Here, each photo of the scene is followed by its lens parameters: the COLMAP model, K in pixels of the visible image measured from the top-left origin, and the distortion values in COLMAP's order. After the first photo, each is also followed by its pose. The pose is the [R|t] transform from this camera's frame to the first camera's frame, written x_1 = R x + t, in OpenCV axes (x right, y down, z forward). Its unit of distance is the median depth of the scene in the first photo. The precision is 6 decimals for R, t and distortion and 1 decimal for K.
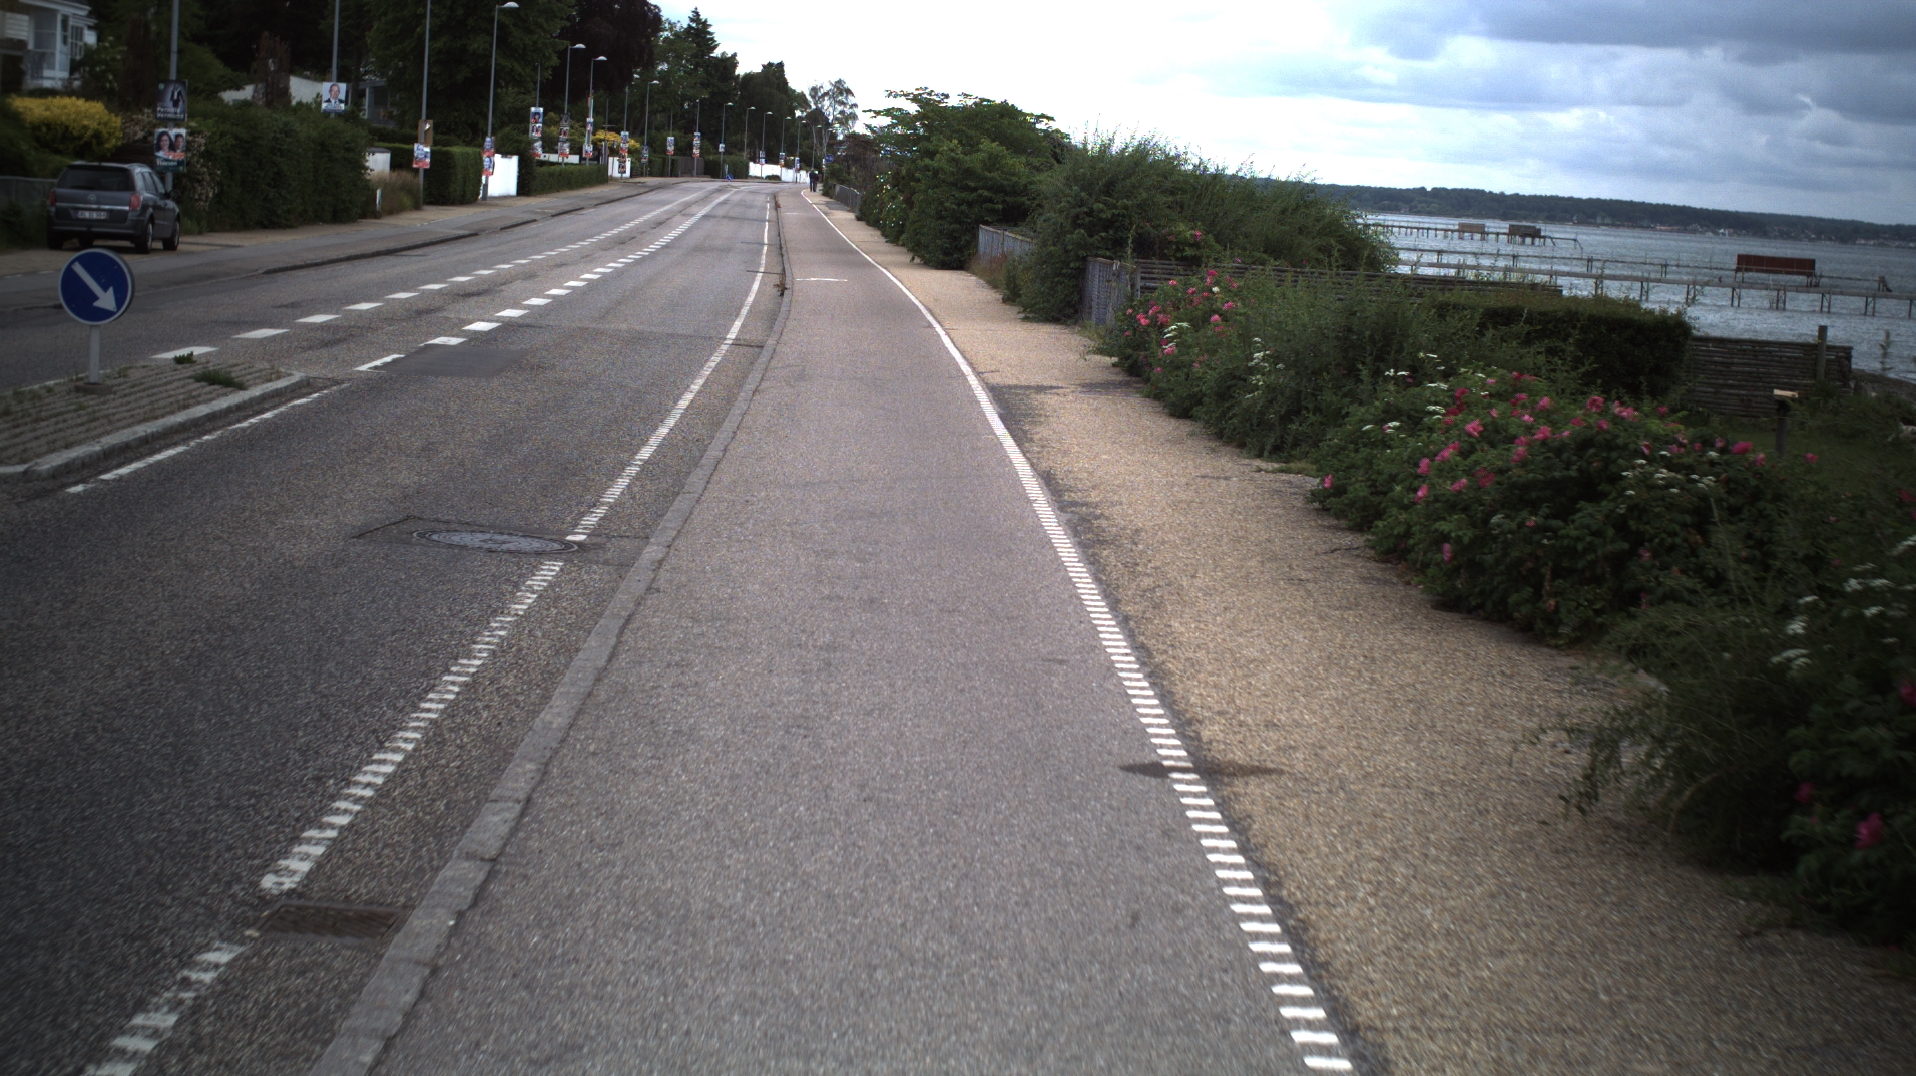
lens RADIAL K [[3349.9, 0, 958.0], [0, 3349.9, 538.0], [0, 0, 1]] dist [-0.291824, 0.311950]
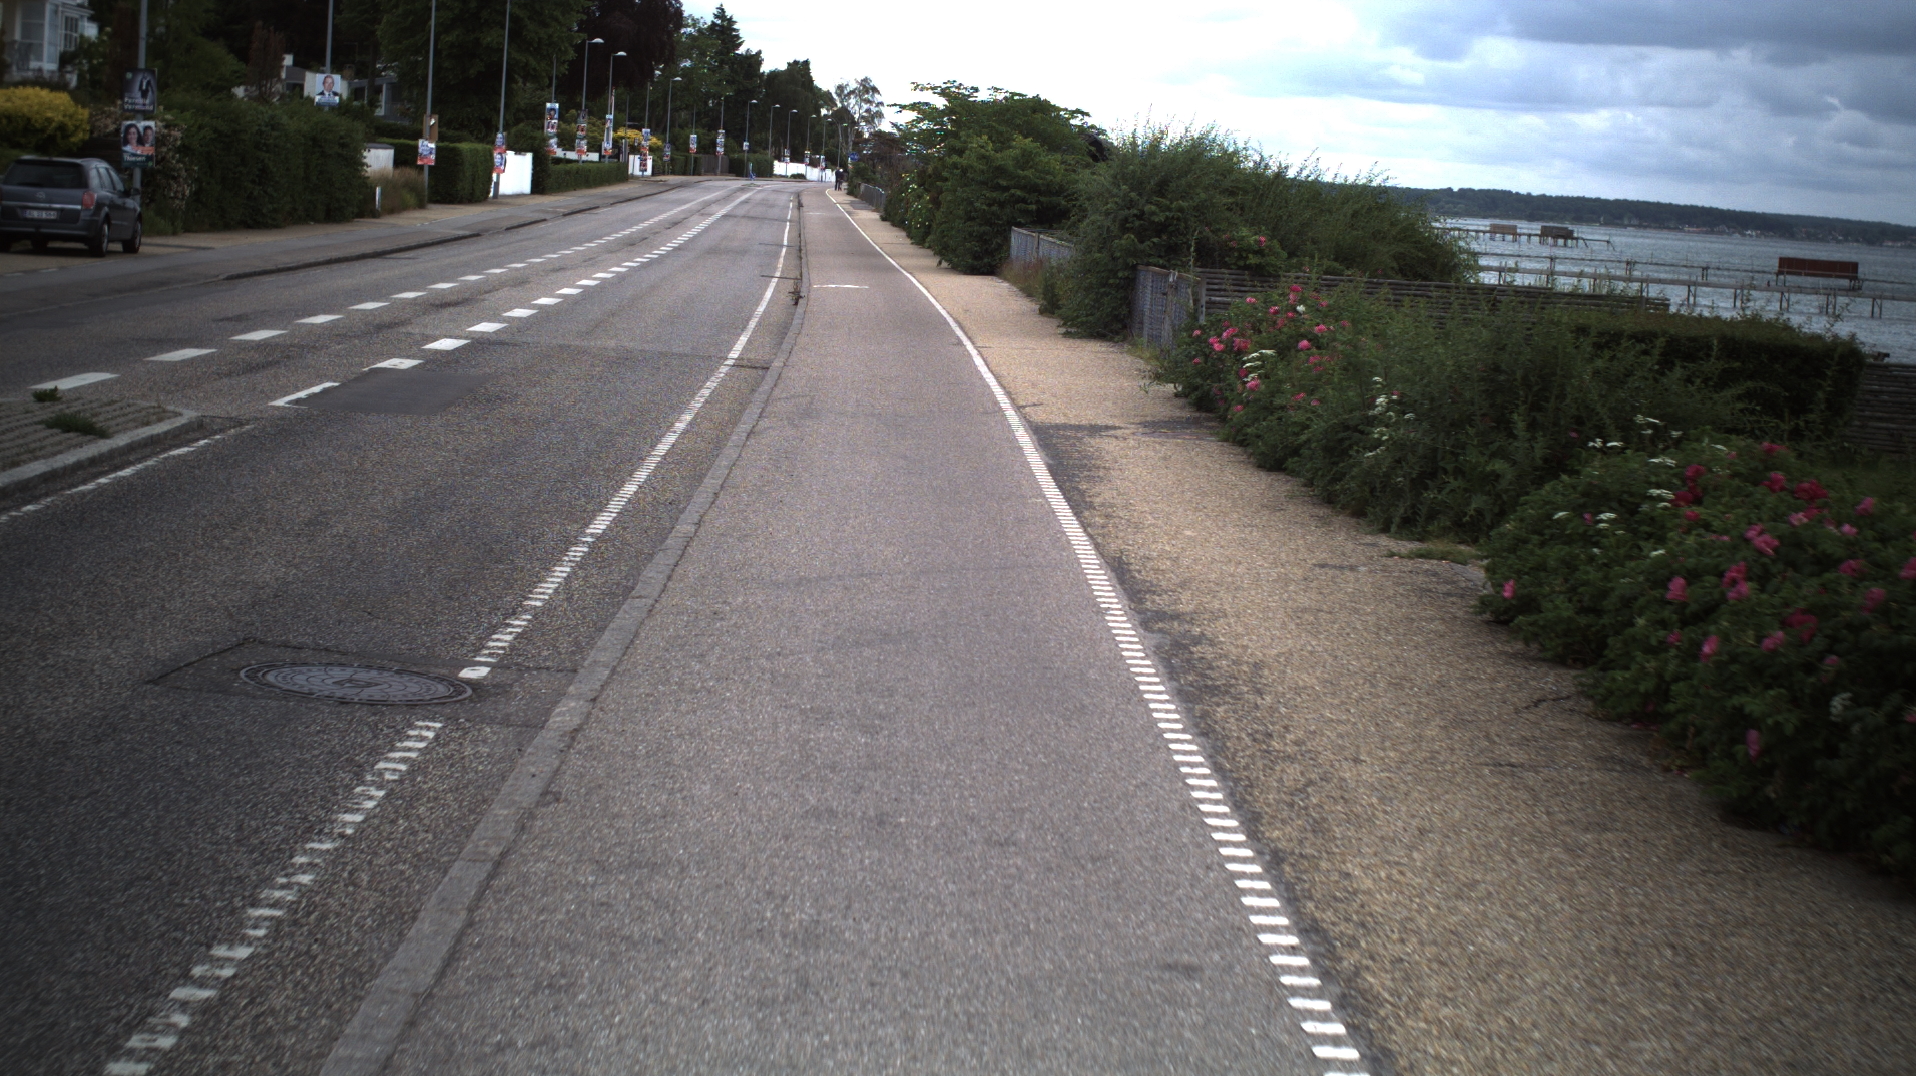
lens RADIAL K [[3349.9, 0, 958.0], [0, 3349.9, 538.0], [0, 0, 1]] dist [-0.291824, 0.311950]
pose [[0.999967, 0.003095, -0.007561, -0.000961], [-0.003093, 0.999995, 0.000217, -0.005797], [0.007561, -0.000194, 0.999971, 0.055728]]
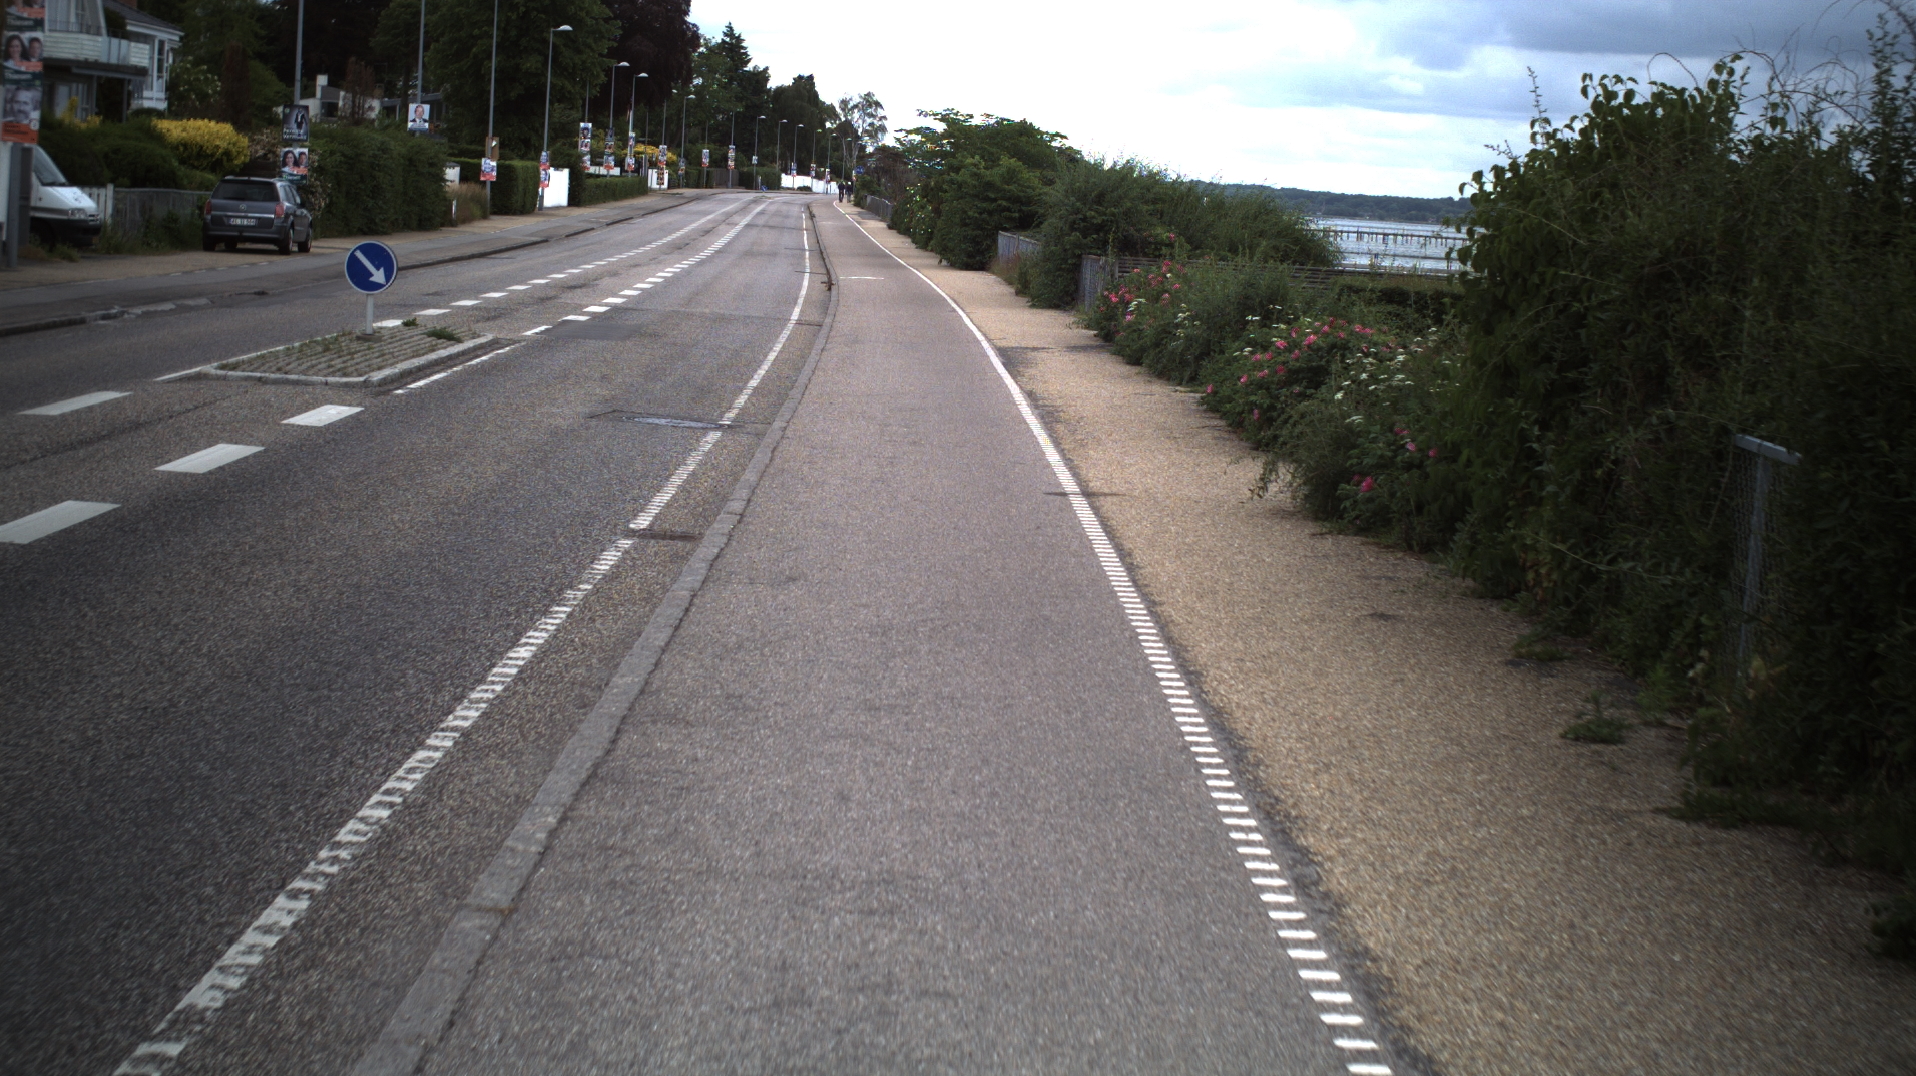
lens RADIAL K [[3349.9, 0, 958.0], [0, 3349.9, 538.0], [0, 0, 1]] dist [-0.291824, 0.311950]
pose [[0.999963, -0.000931, -0.008558, 0.001721], [0.000904, 0.999995, -0.003167, 0.011662], [0.008560, 0.003159, 0.999958, -0.111630]]
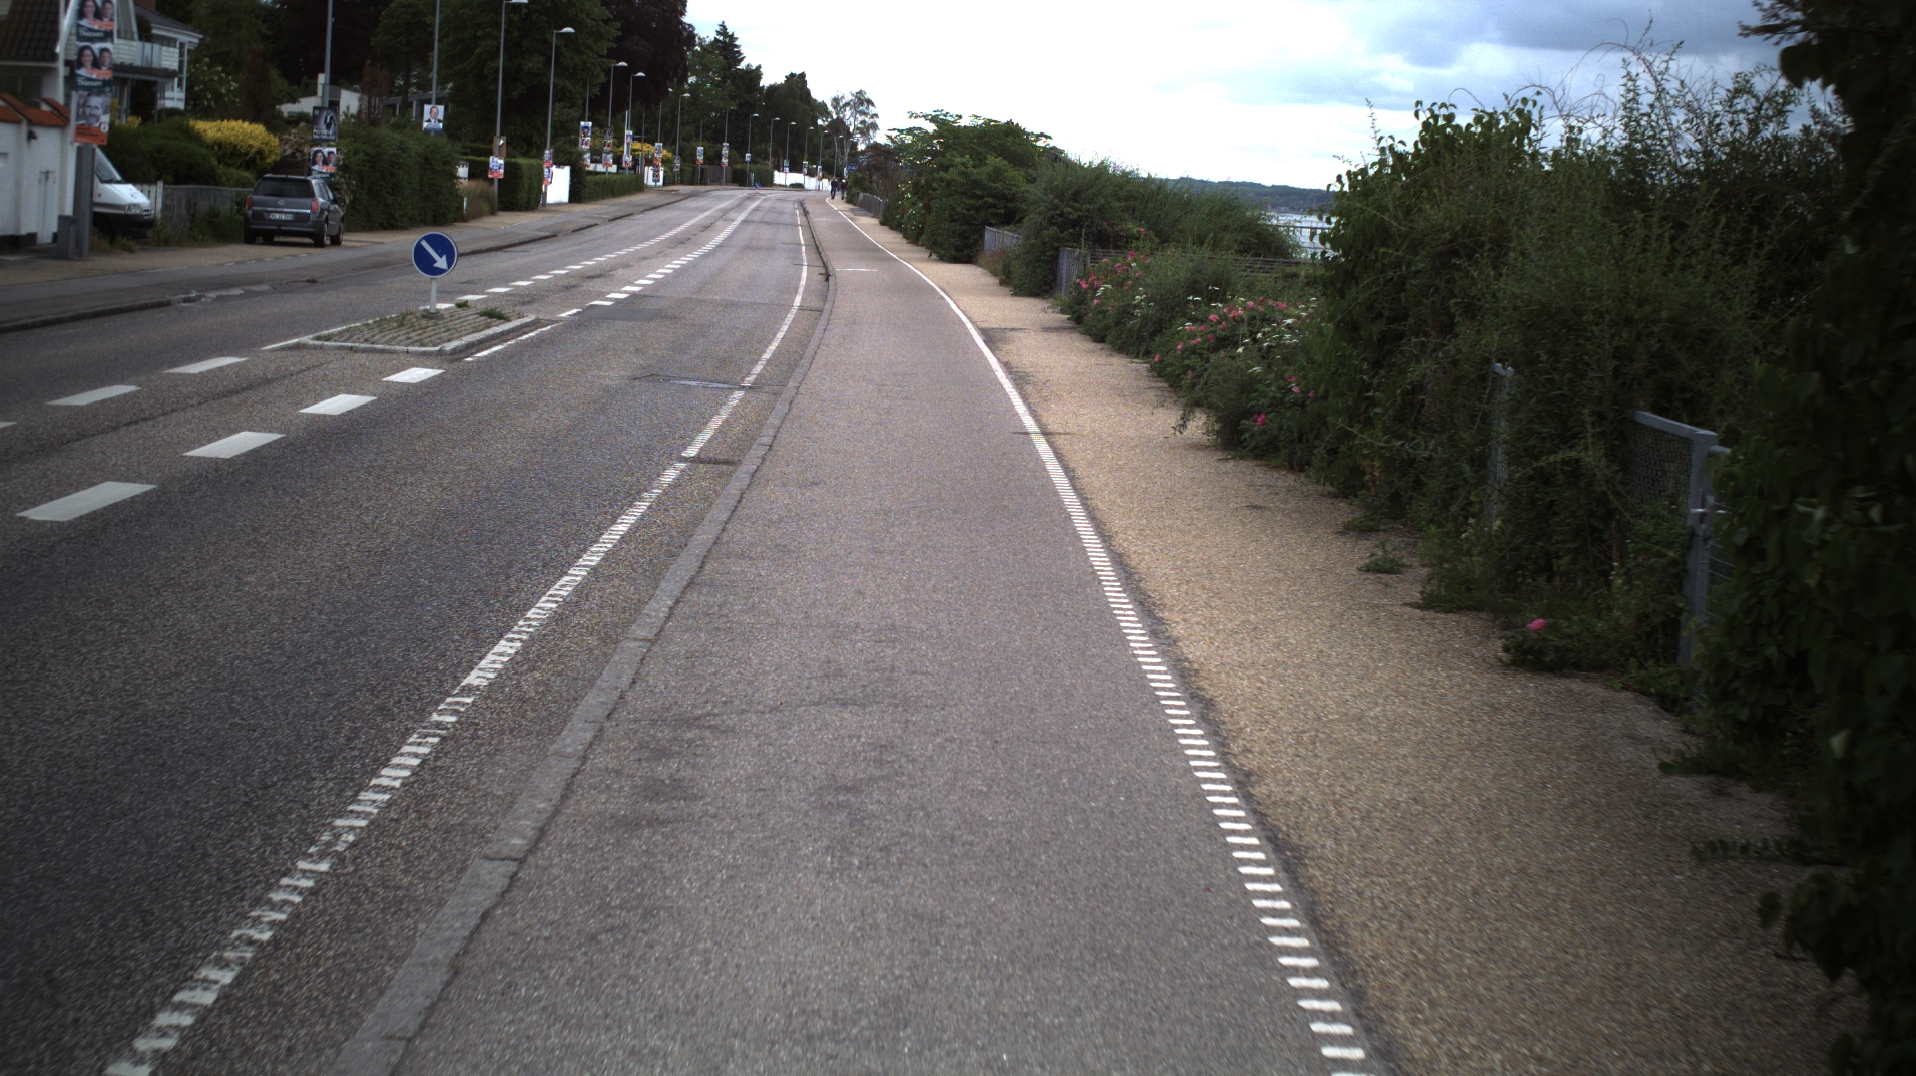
lens RADIAL K [[3349.9, 0, 958.0], [0, 3349.9, 538.0], [0, 0, 1]] dist [-0.291824, 0.311950]
pose [[0.999983, -0.000186, -0.005806, 0.002787], [0.000173, 0.999997, -0.002269, 0.017457], [0.005806, 0.002268, 0.999981, -0.167324]]
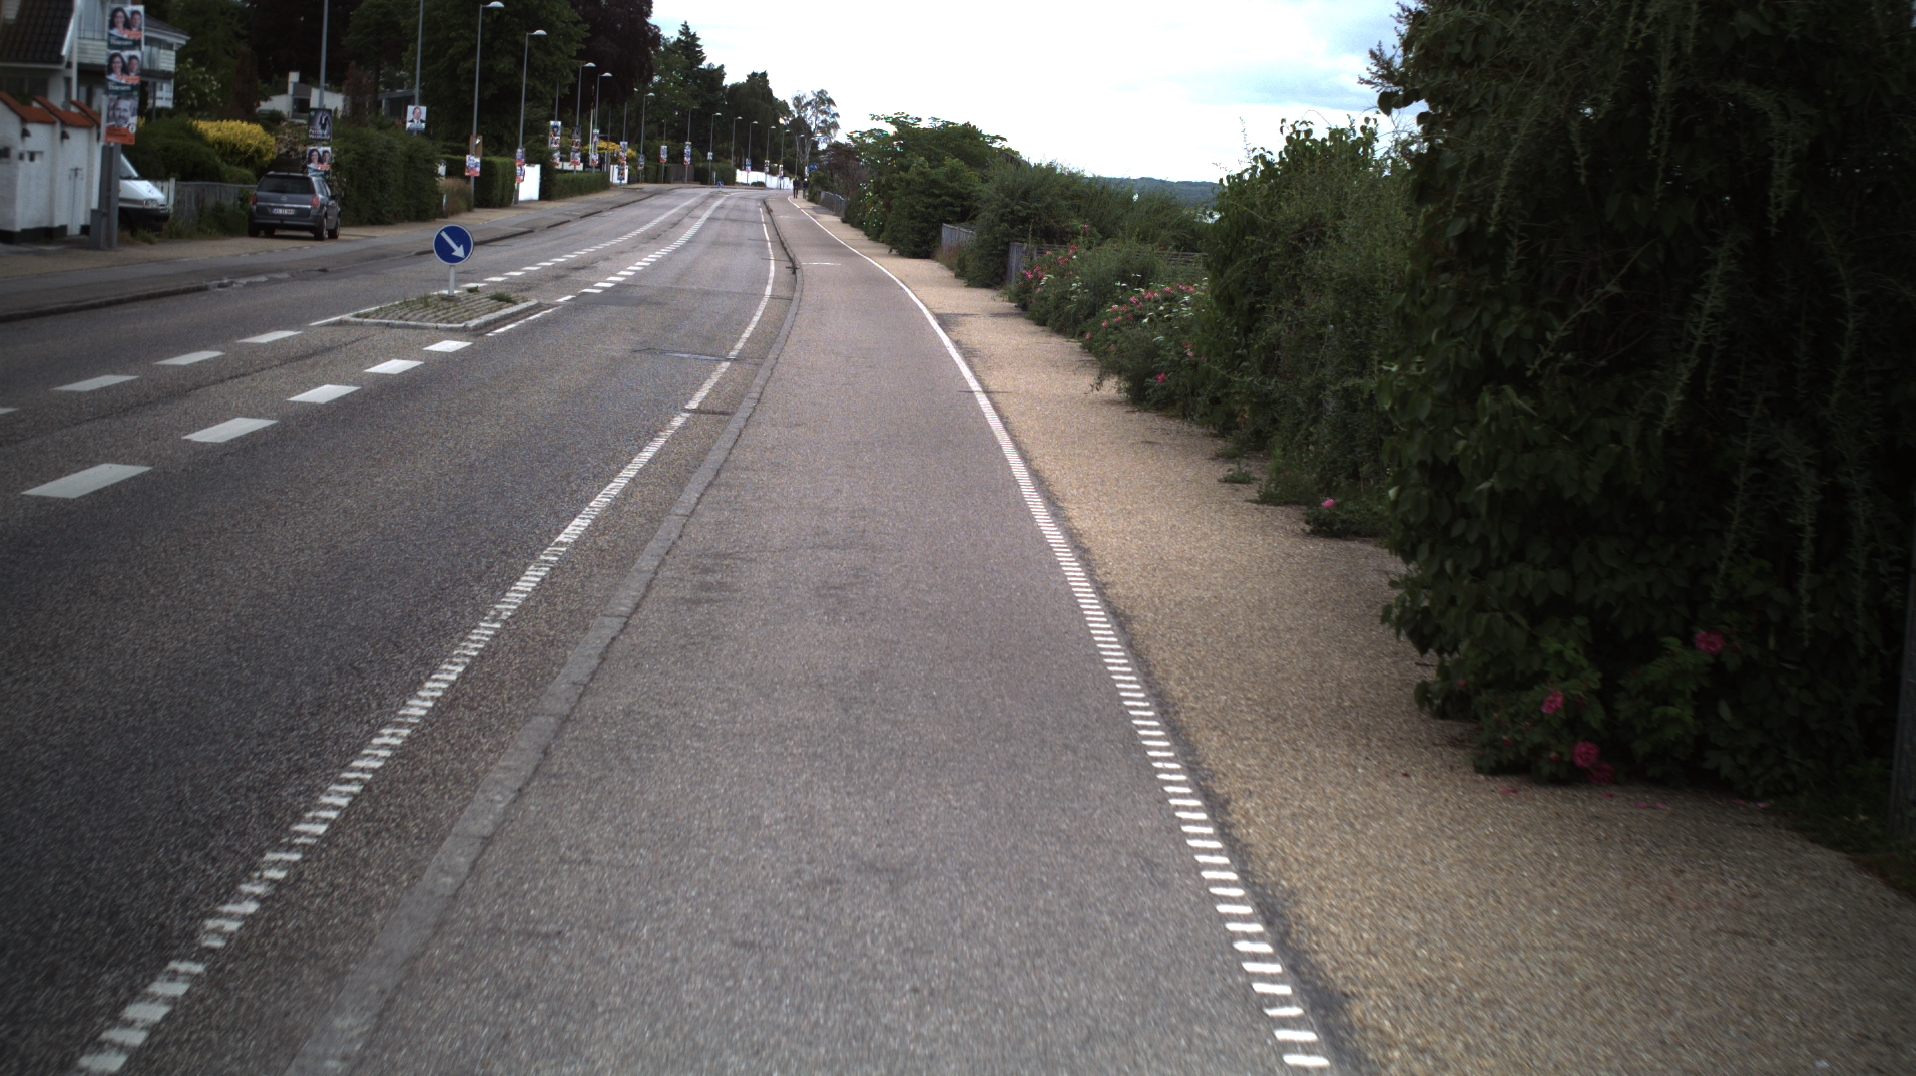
lens RADIAL K [[3349.9, 0, 958.0], [0, 3349.9, 538.0], [0, 0, 1]] dist [-0.291824, 0.311950]
pose [[0.999975, 0.002970, 0.006432, 0.003491], [-0.002957, 0.999994, -0.002019, 0.023354], [-0.006438, 0.002000, 0.999977, -0.223026]]
